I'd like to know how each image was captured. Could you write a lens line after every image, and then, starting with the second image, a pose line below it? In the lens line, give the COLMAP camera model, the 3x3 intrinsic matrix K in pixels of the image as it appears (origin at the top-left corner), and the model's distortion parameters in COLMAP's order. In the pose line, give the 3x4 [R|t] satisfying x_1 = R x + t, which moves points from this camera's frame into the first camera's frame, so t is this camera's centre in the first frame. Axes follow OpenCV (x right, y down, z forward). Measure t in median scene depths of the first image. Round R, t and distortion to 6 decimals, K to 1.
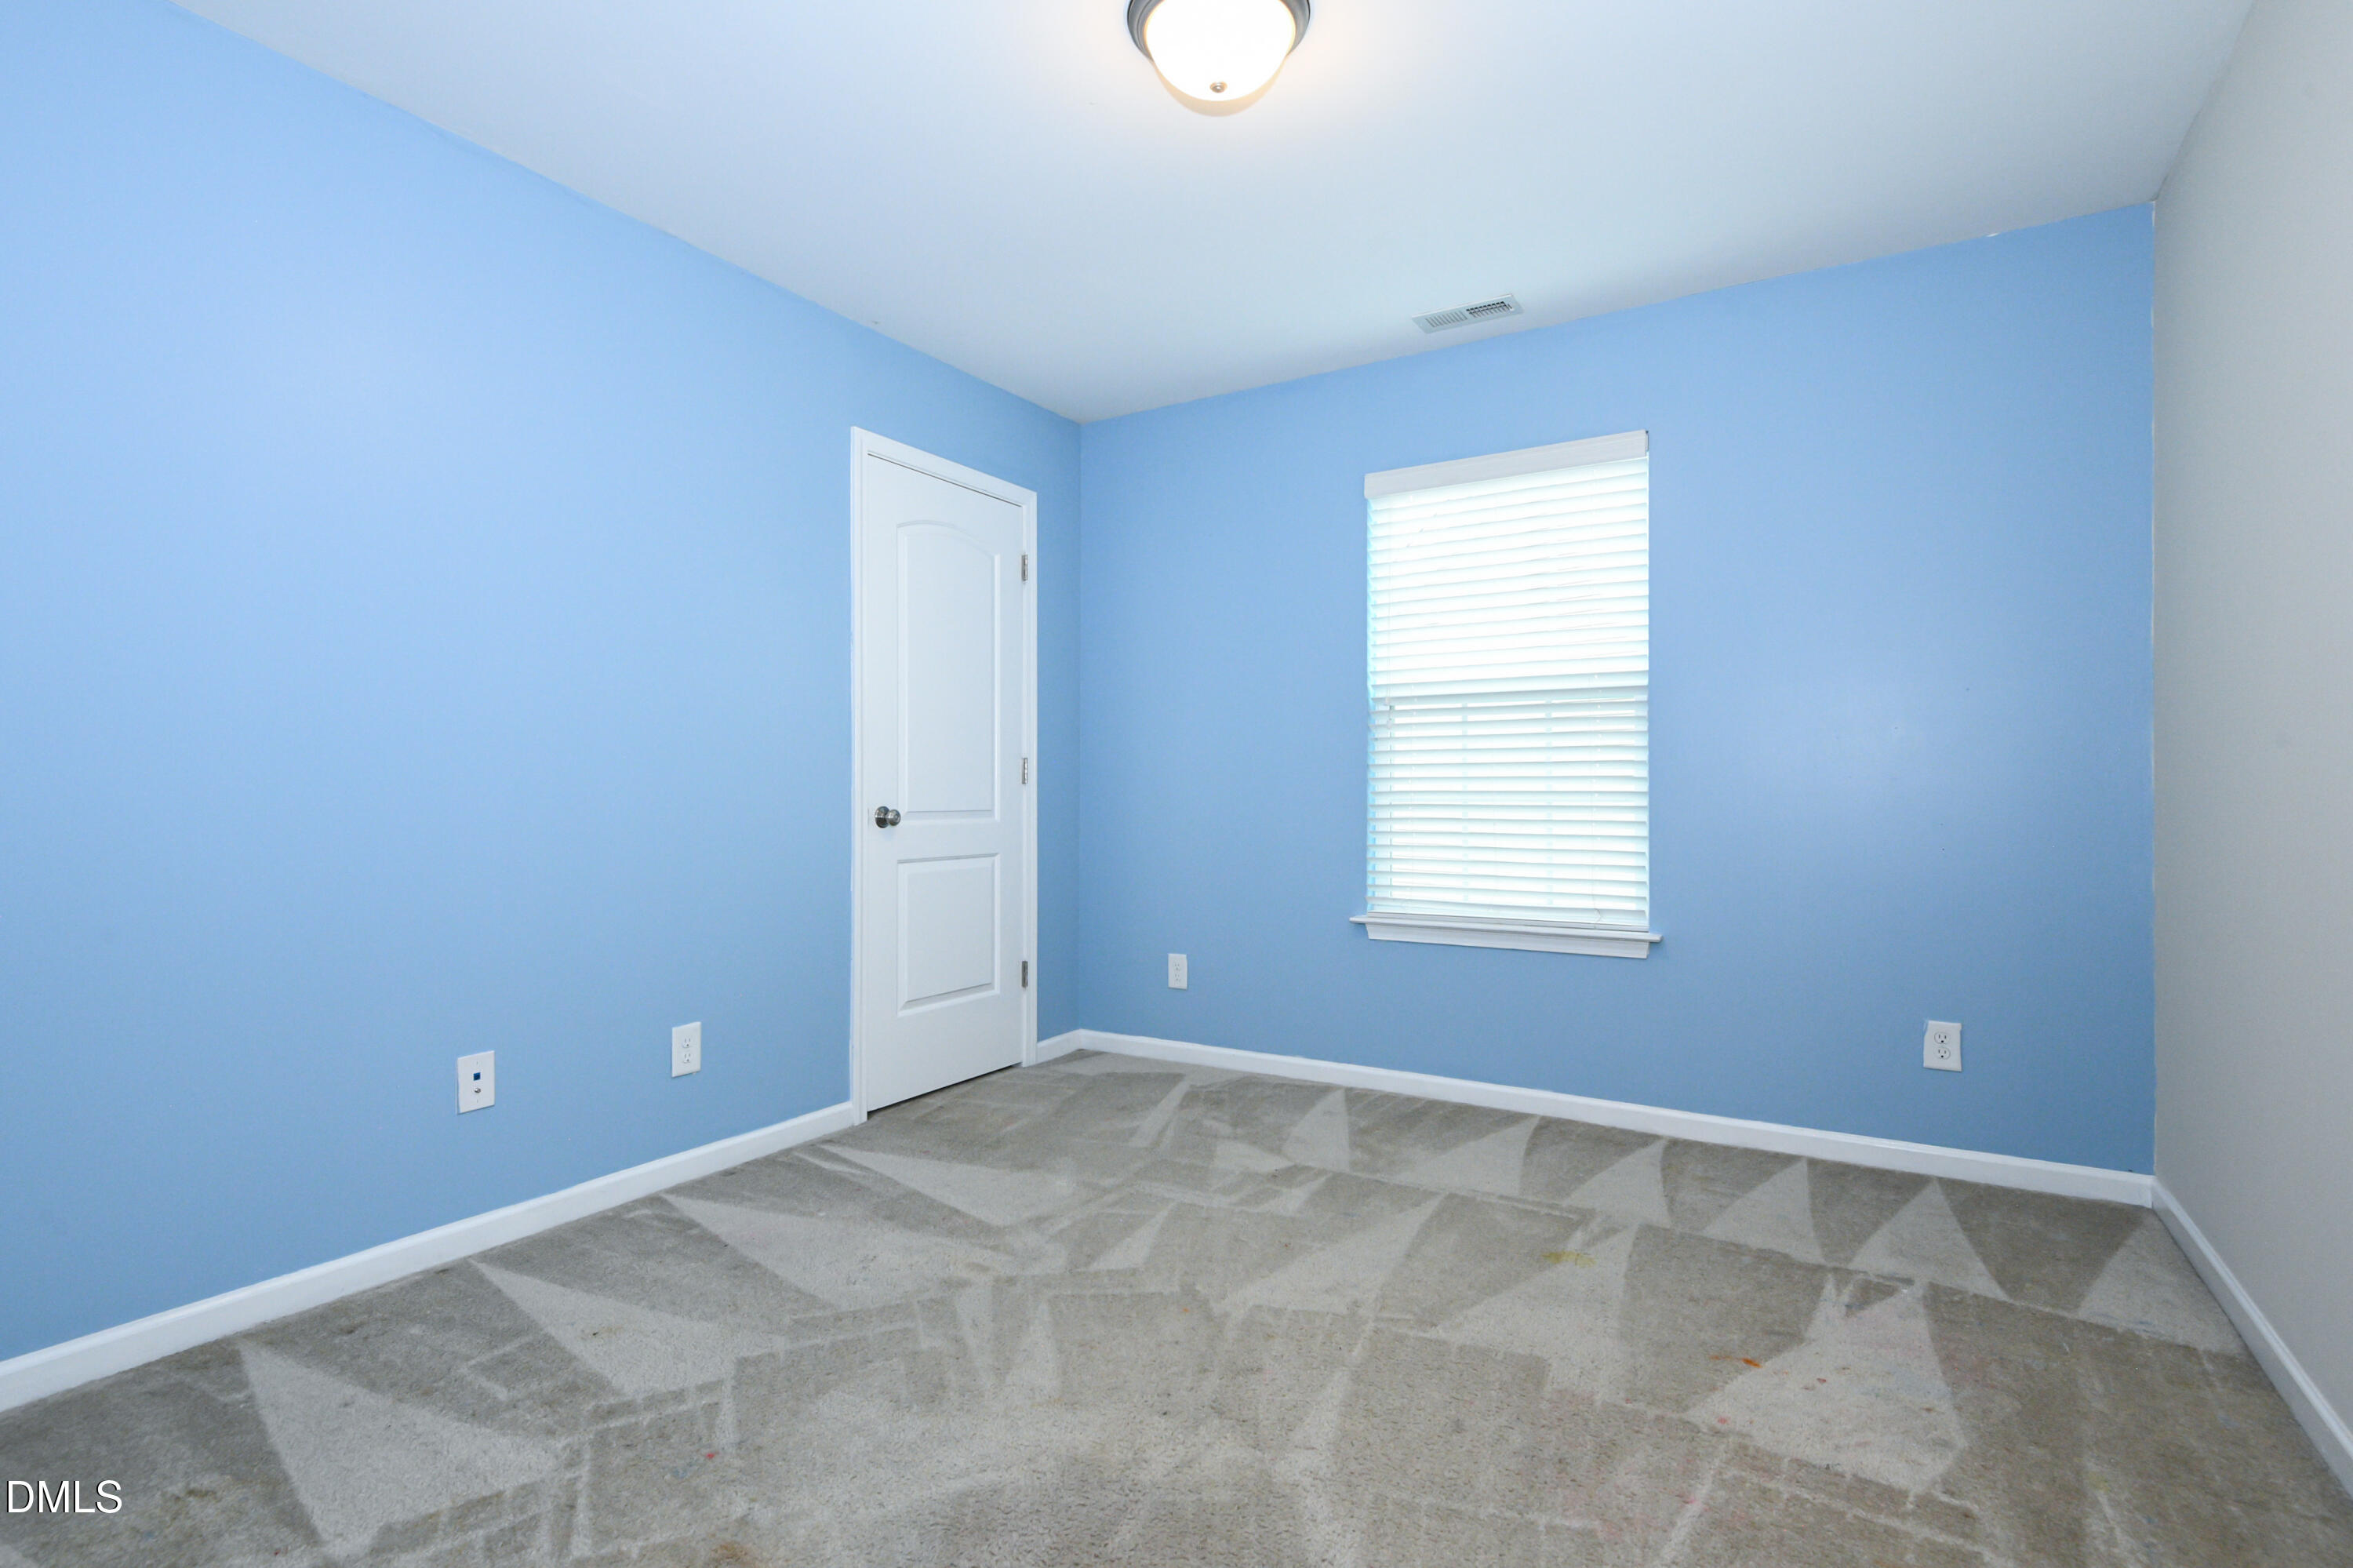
lens RADIAL K [[1115.1, 0, 1180.3], [0, 1115.1, 781.3], [0, 0, 1]] dist [0.006427, -0.006792]
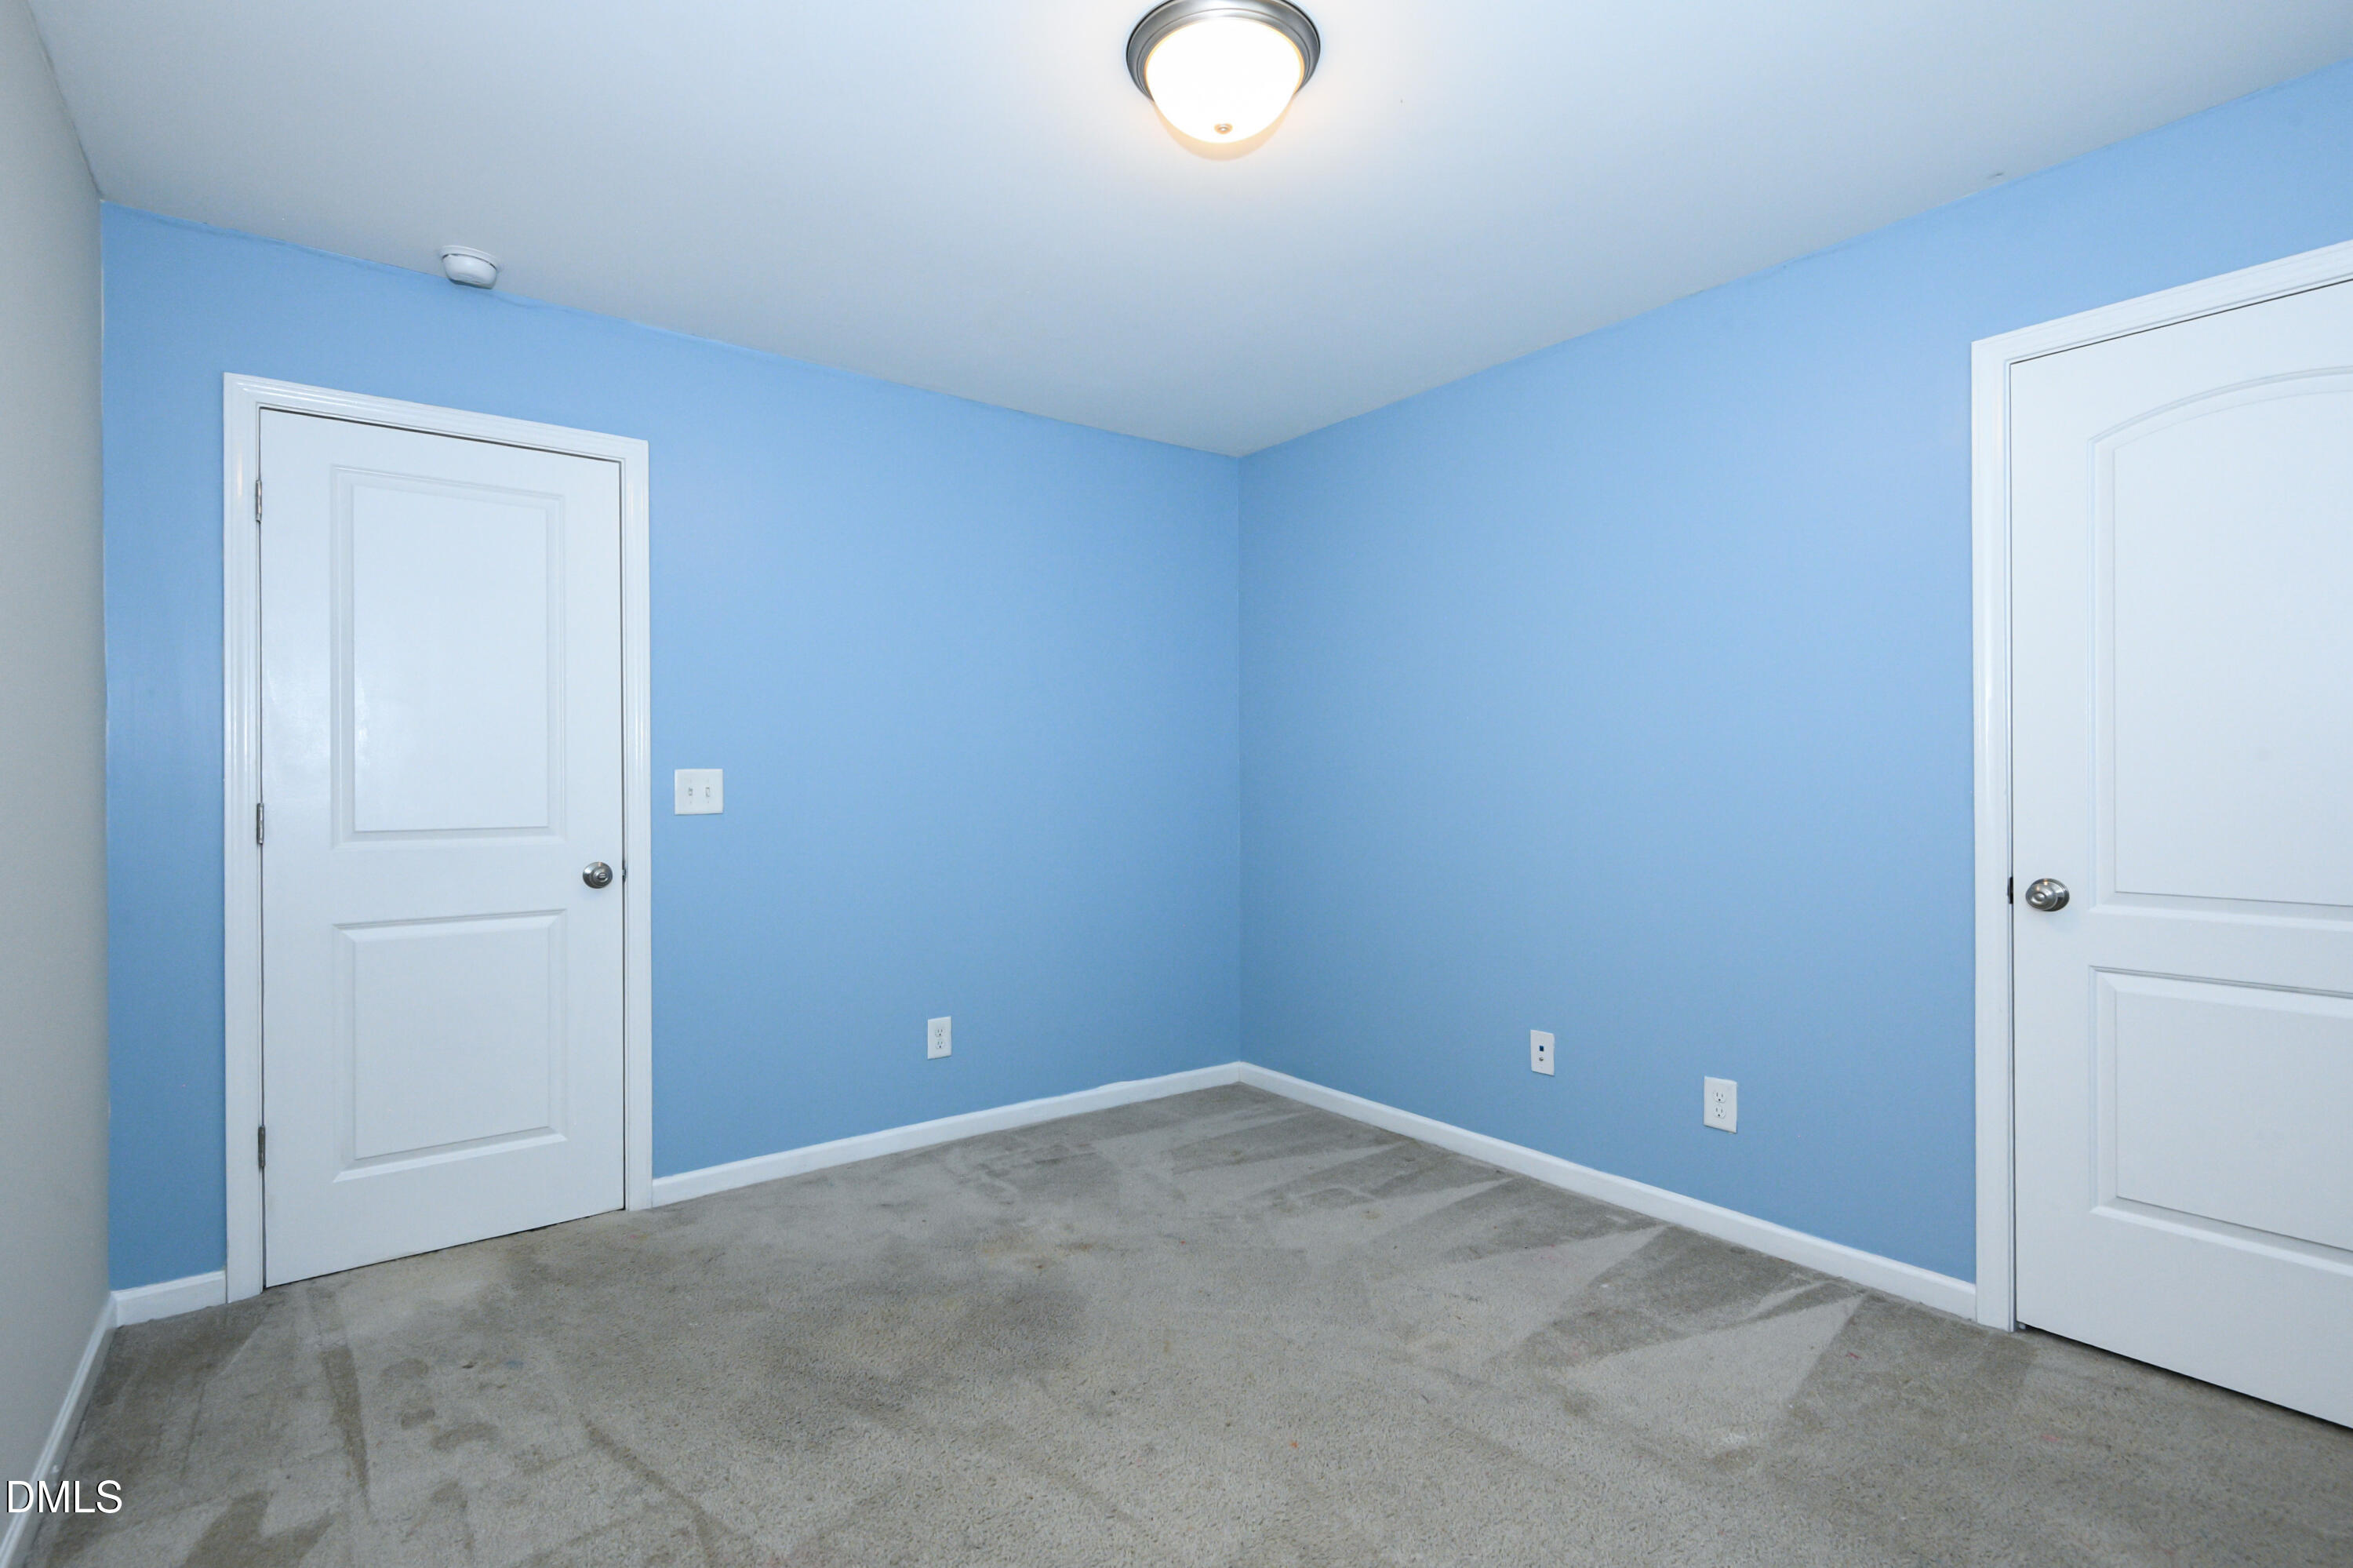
lens RADIAL K [[1115.1, 0, 1183.0], [0, 1115.1, 774.0], [0, 0, 1]] dist [0.006427, -0.006792]
pose [[-0.366471, -0.003604, -0.930423, 0.723055], [0.012775, 0.999879, -0.008904, -0.054562], [0.930342, -0.015149, -0.366380, 1.023907]]
